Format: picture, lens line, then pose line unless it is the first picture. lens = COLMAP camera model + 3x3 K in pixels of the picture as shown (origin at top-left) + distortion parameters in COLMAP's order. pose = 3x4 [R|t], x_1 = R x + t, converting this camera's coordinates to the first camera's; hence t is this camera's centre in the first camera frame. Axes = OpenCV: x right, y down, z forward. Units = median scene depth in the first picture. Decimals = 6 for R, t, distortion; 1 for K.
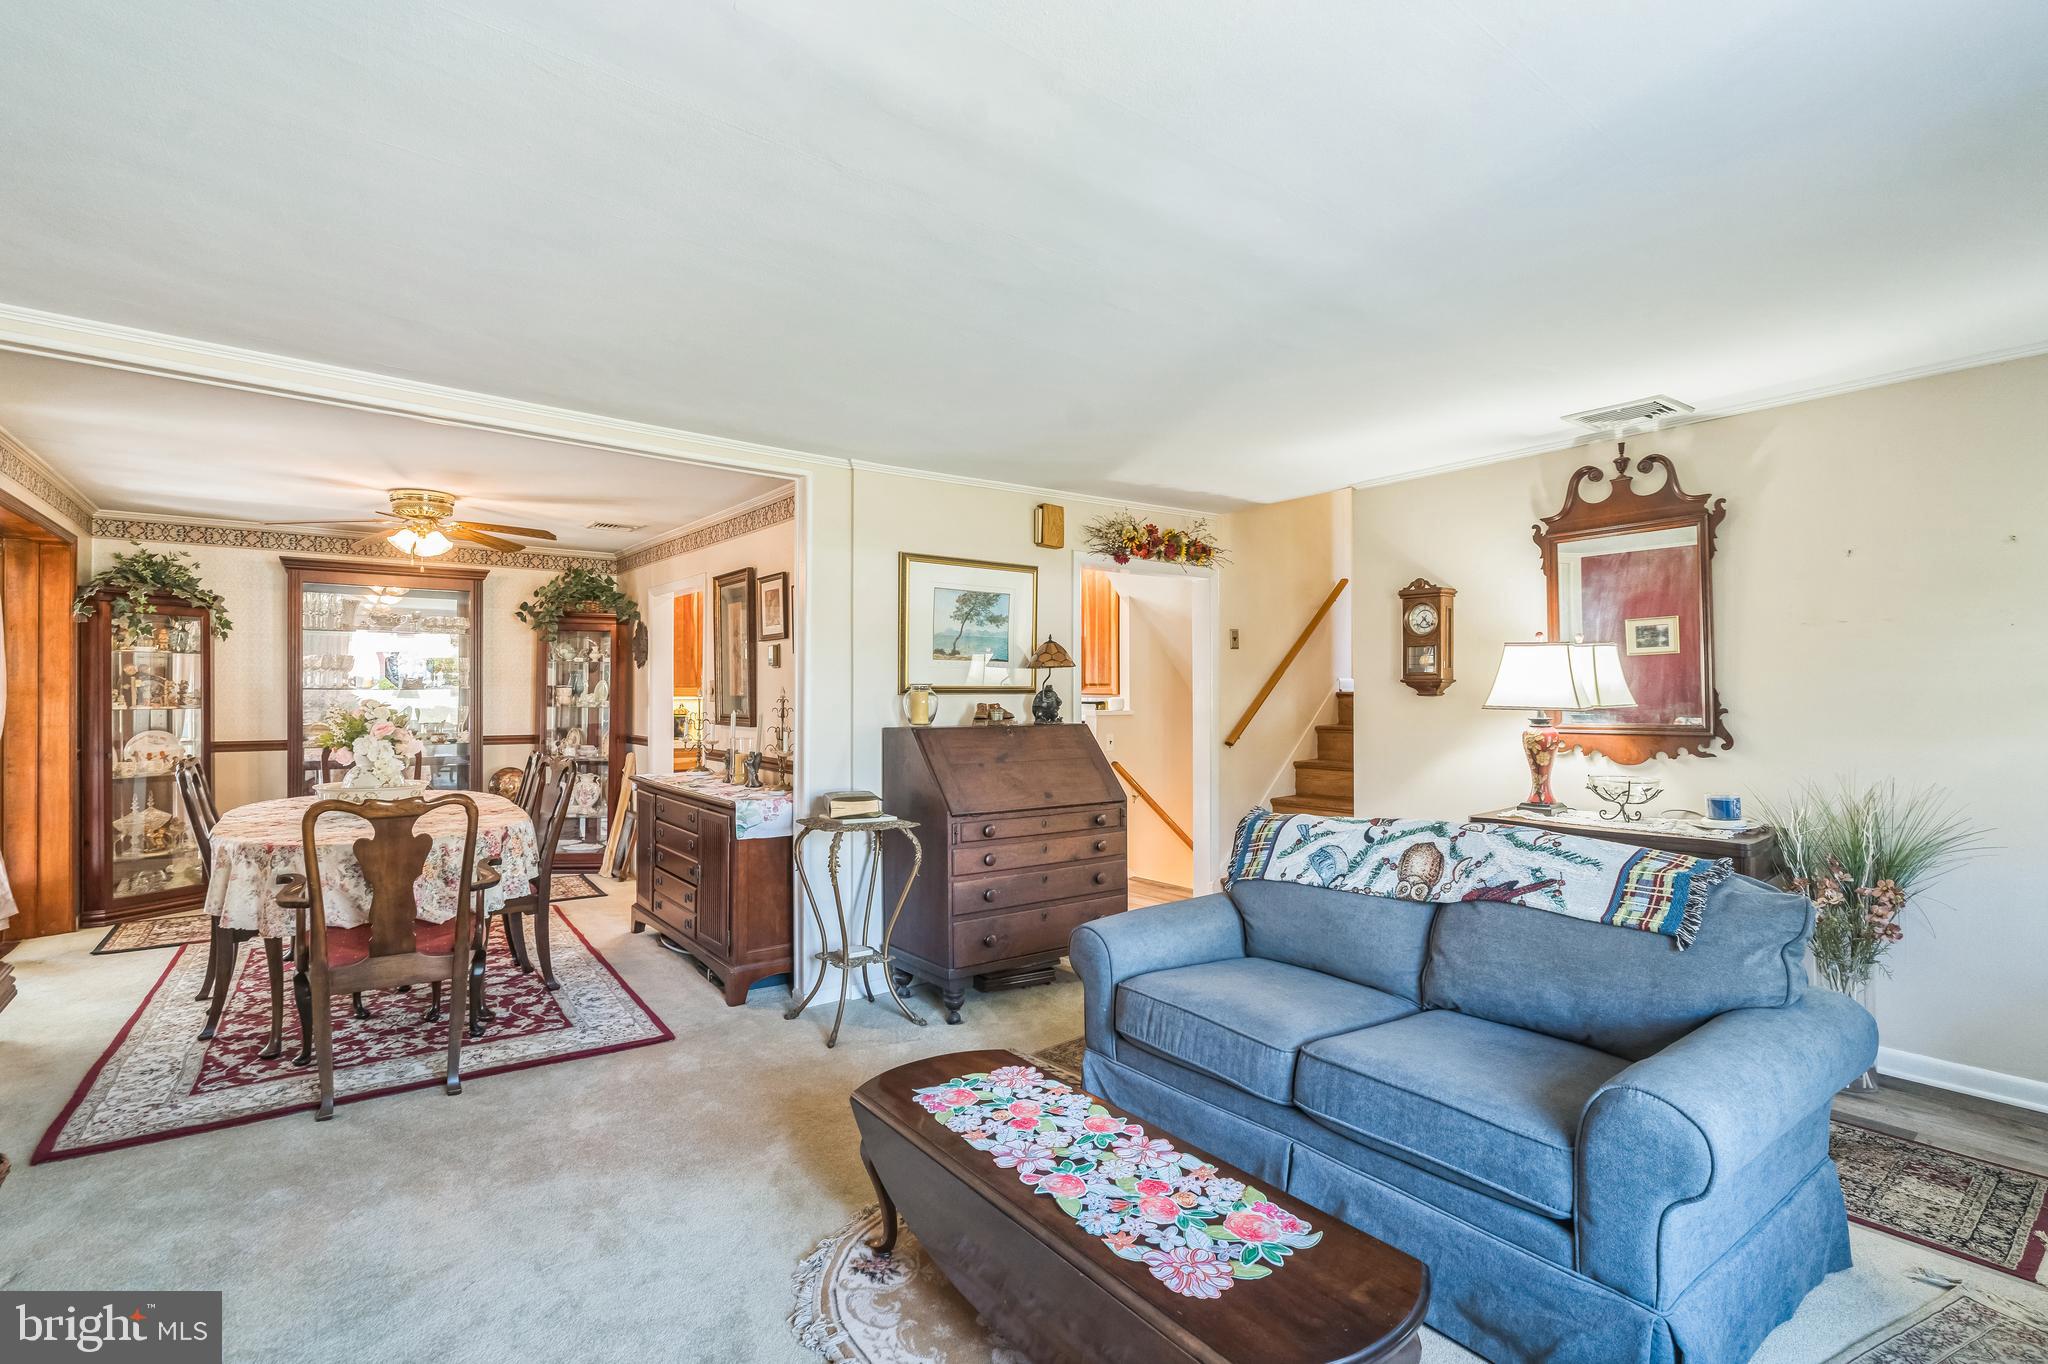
lens RADIAL K [[965.6, 0, 1024.0], [0, 965.6, 682.0], [0, 0, 1]] dist [0.000936, 0.000421]
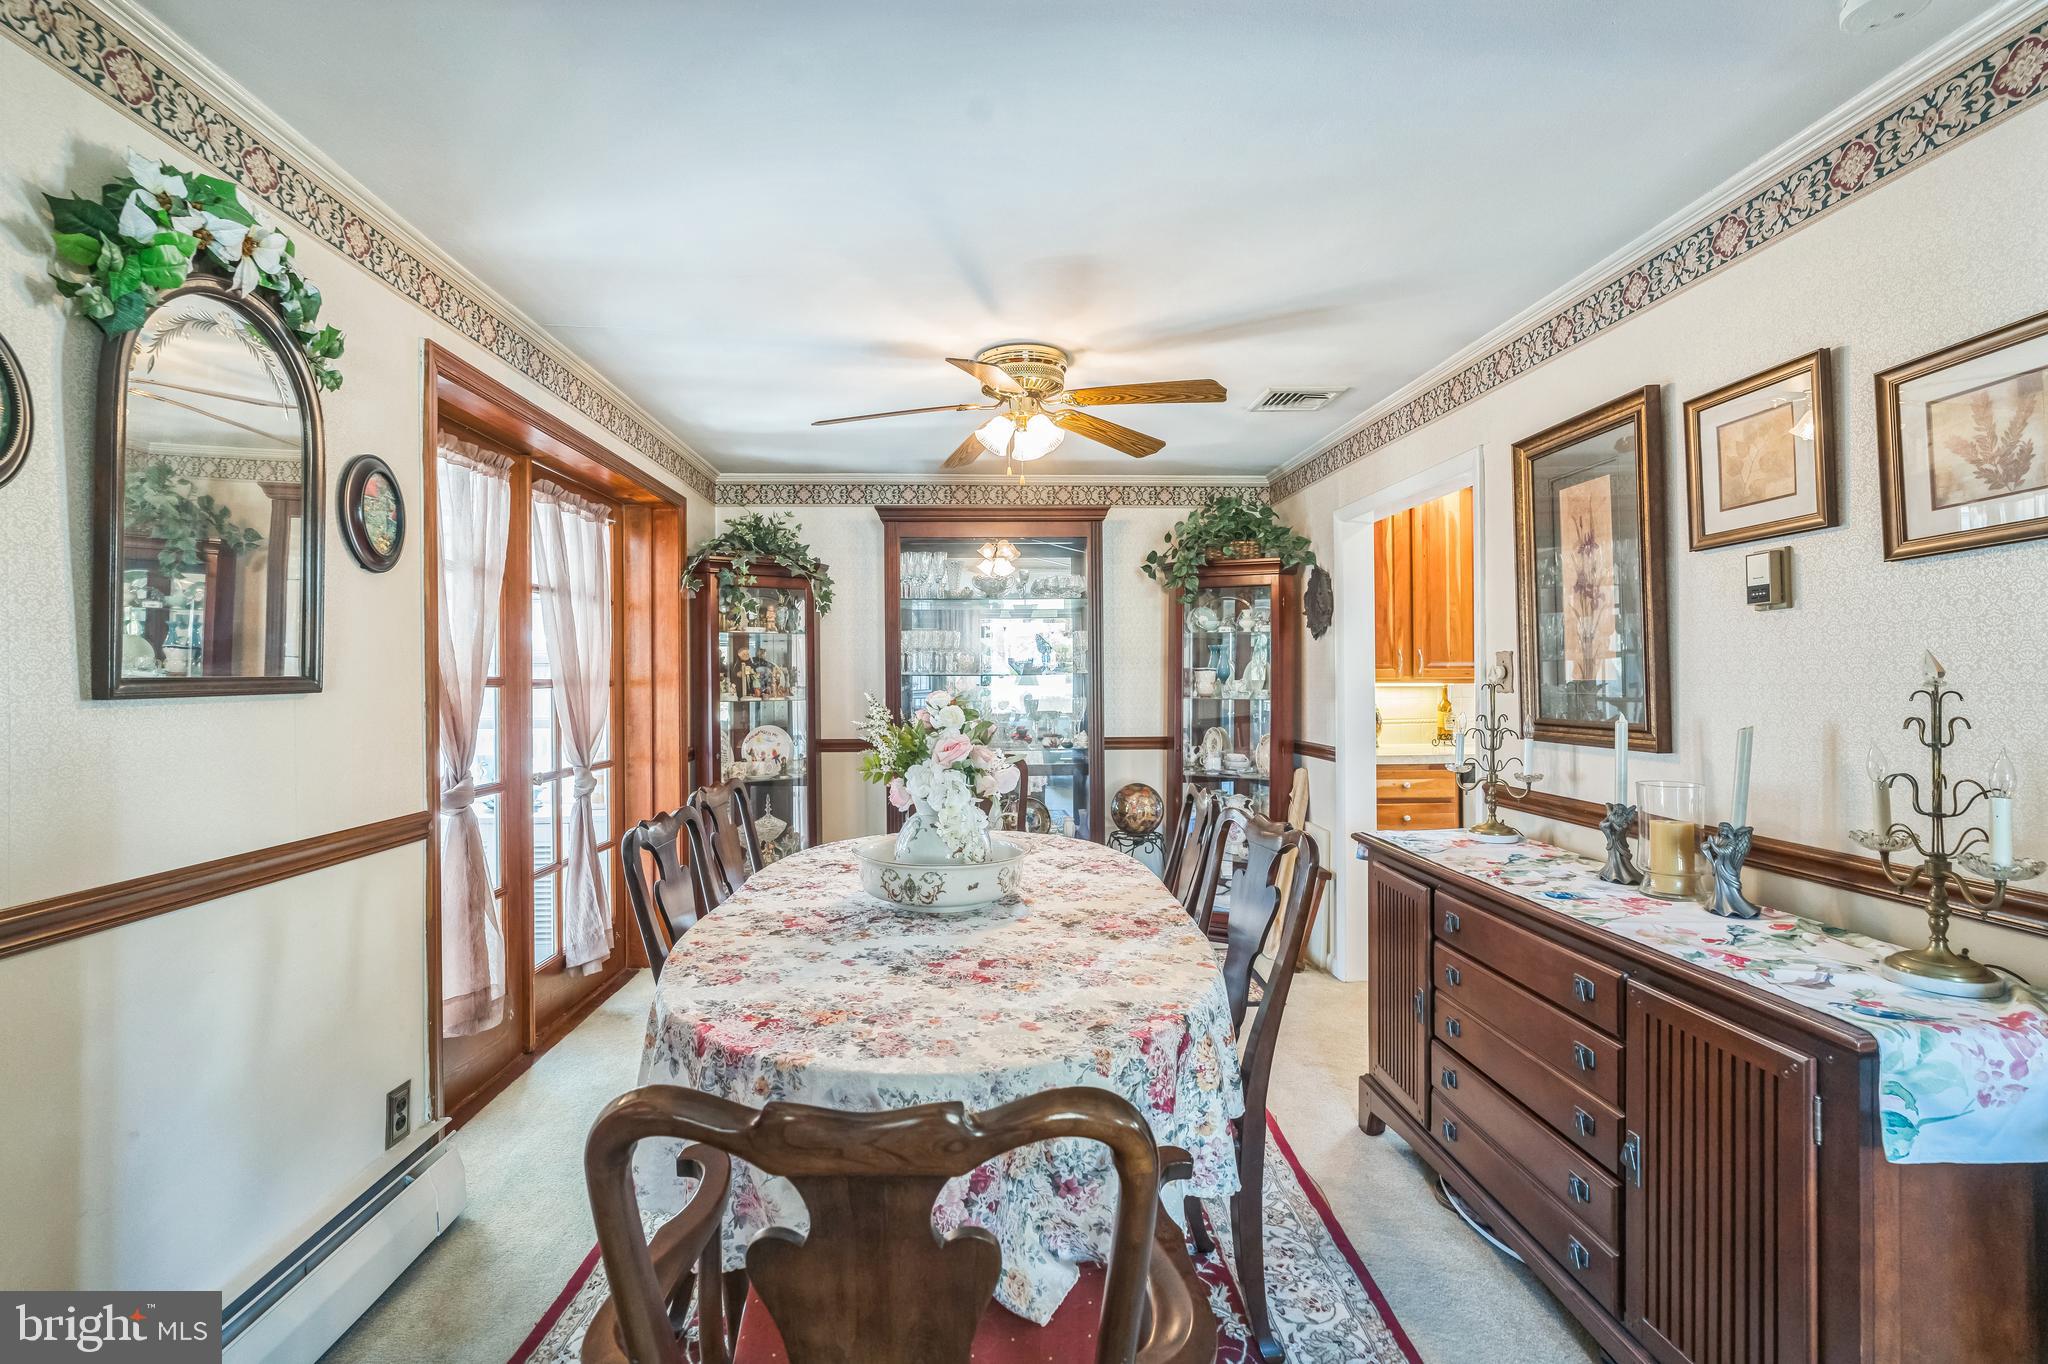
lens RADIAL K [[929.4, 0, 1018.1], [0, 929.4, 677.3], [0, 0, 1]] dist [-0.001485, 0.000149]
pose [[0.831938, -0.006909, -0.554825, -0.257216], [0.012840, 0.999894, 0.006803, 0.005204], [0.554720, -0.012783, 0.831939, 0.436665]]
